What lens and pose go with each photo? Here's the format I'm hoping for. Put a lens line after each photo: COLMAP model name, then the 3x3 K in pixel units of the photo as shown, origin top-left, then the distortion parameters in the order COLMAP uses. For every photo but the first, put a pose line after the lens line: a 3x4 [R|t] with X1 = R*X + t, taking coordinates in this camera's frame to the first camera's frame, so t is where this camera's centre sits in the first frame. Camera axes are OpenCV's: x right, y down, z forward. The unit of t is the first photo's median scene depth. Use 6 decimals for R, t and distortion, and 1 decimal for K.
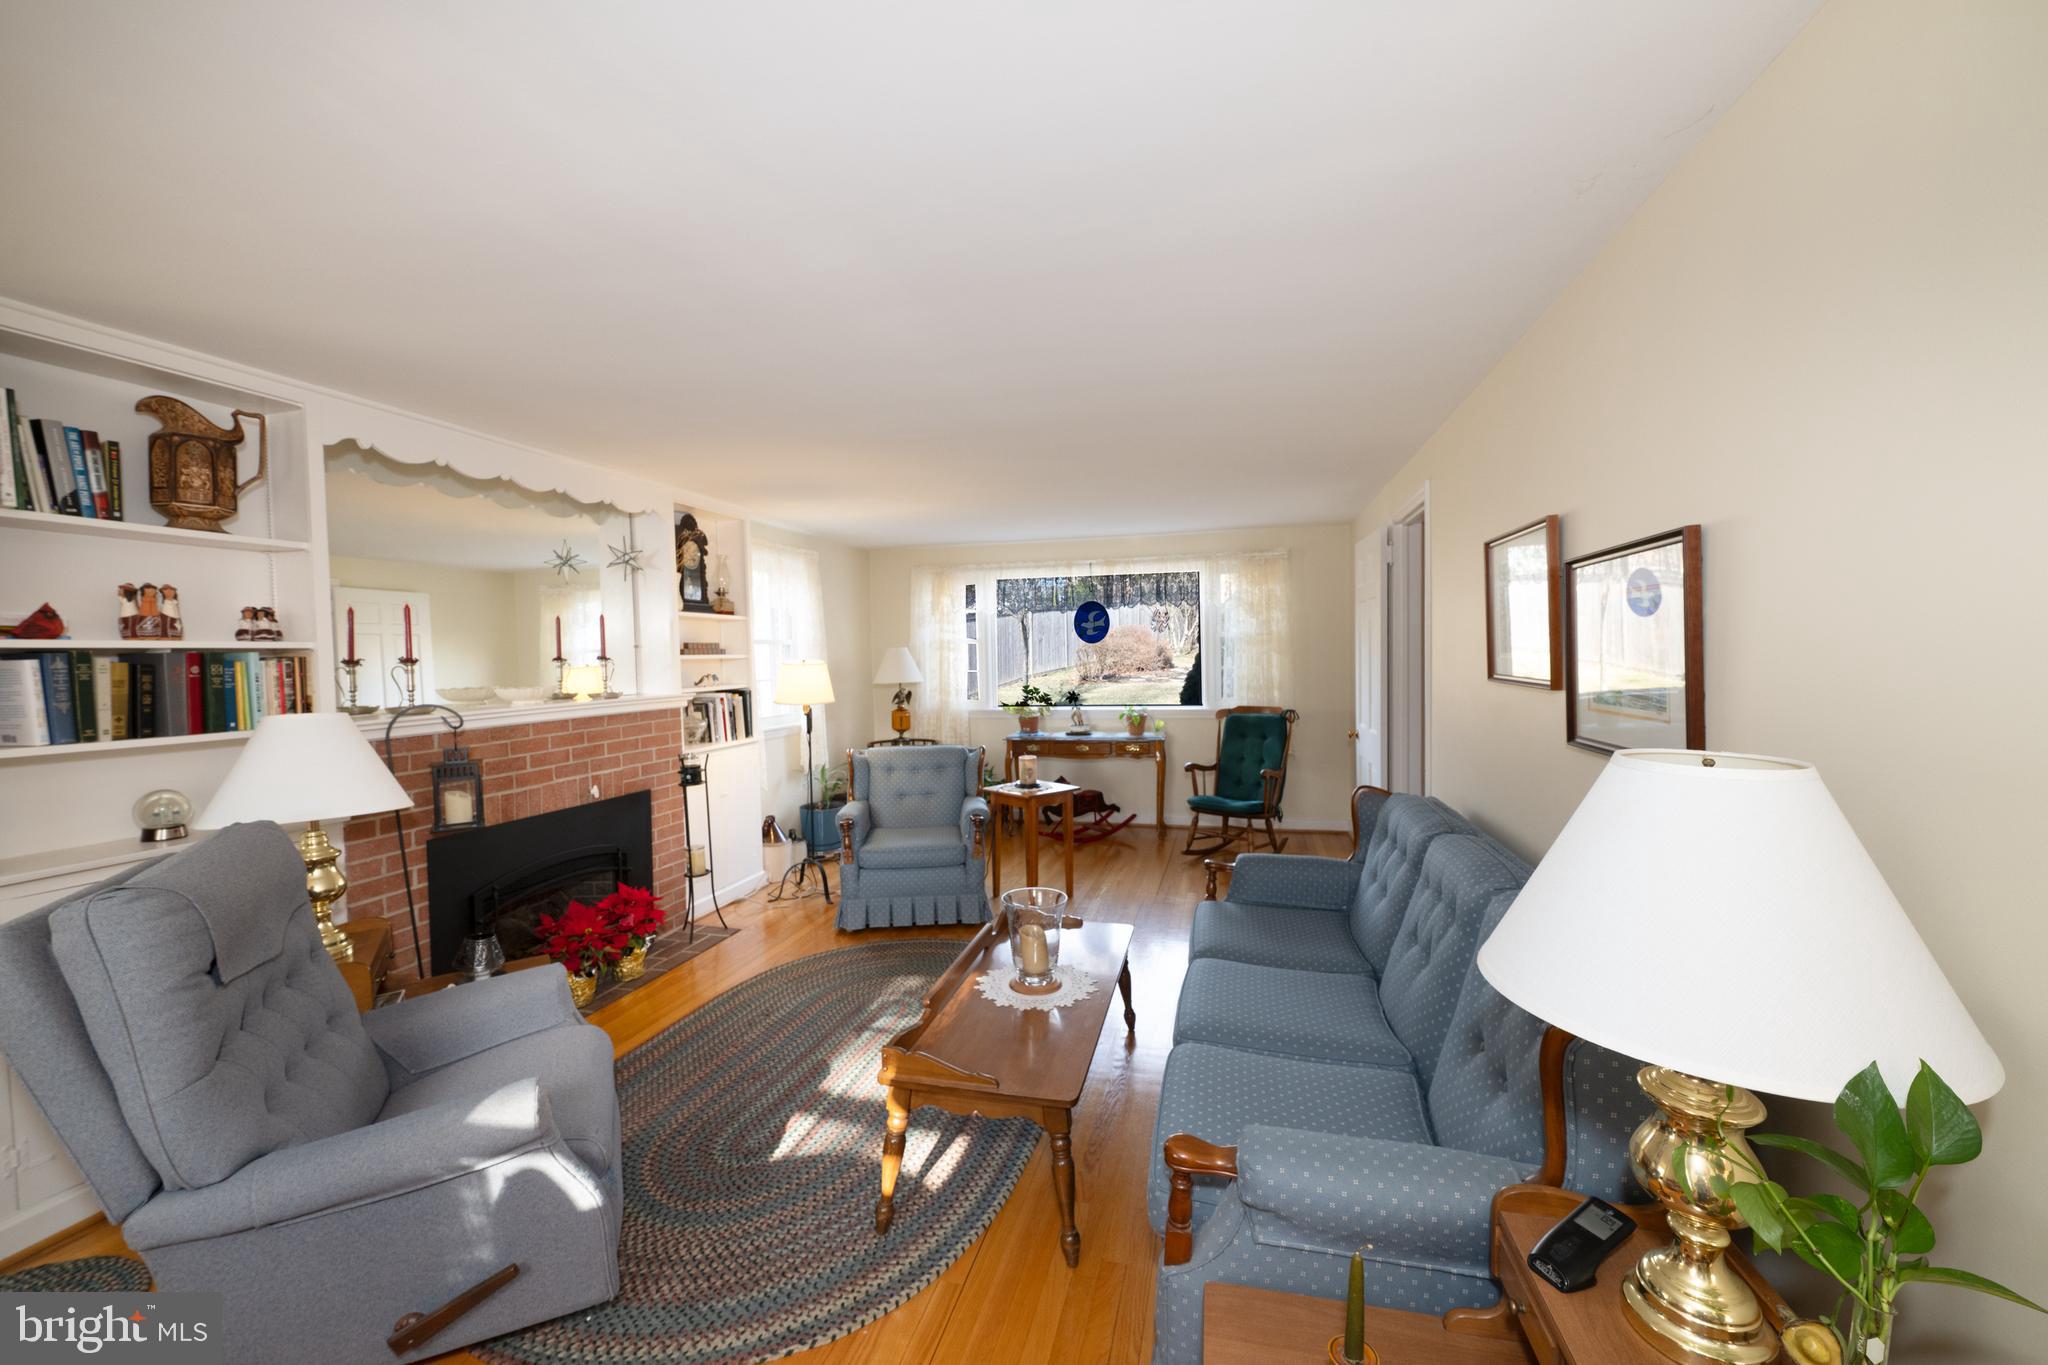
lens RADIAL K [[805.8, 0, 1024.0], [0, 805.8, 682.5], [0, 0, 1]] dist [0.001313, 0.000195]
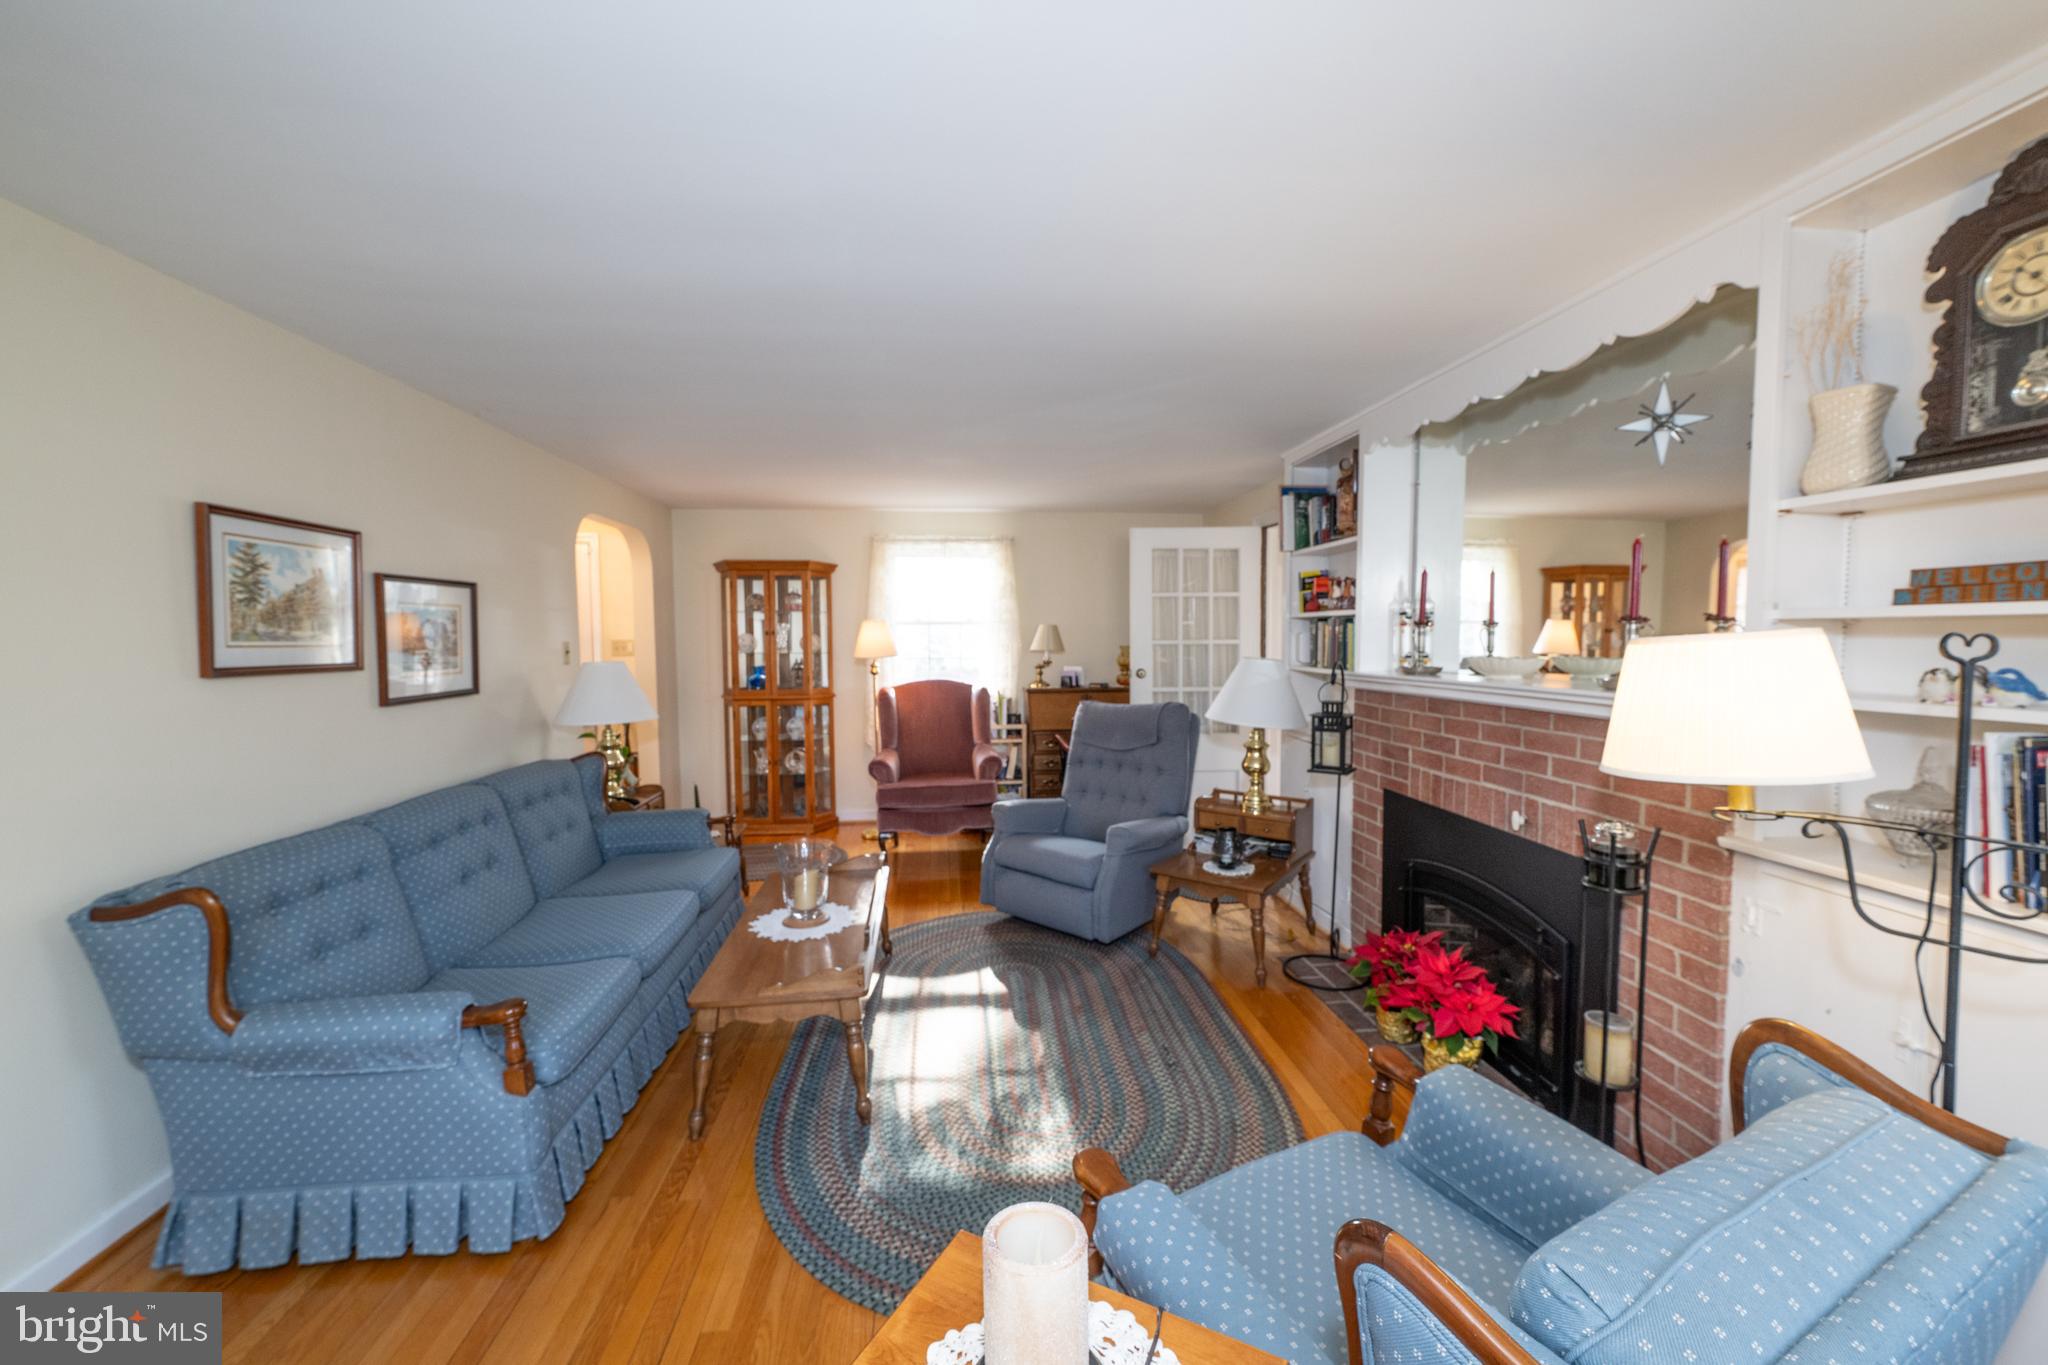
lens RADIAL K [[805.8, 0, 1024.0], [0, 805.8, 682.5], [0, 0, 1]] dist [0.001313, 0.000195]
pose [[-0.933841, 0.047677, -0.354498, 0.099601], [0.013248, 0.995007, 0.098921, -0.062118], [0.357444, 0.087680, -0.929810, 1.835060]]
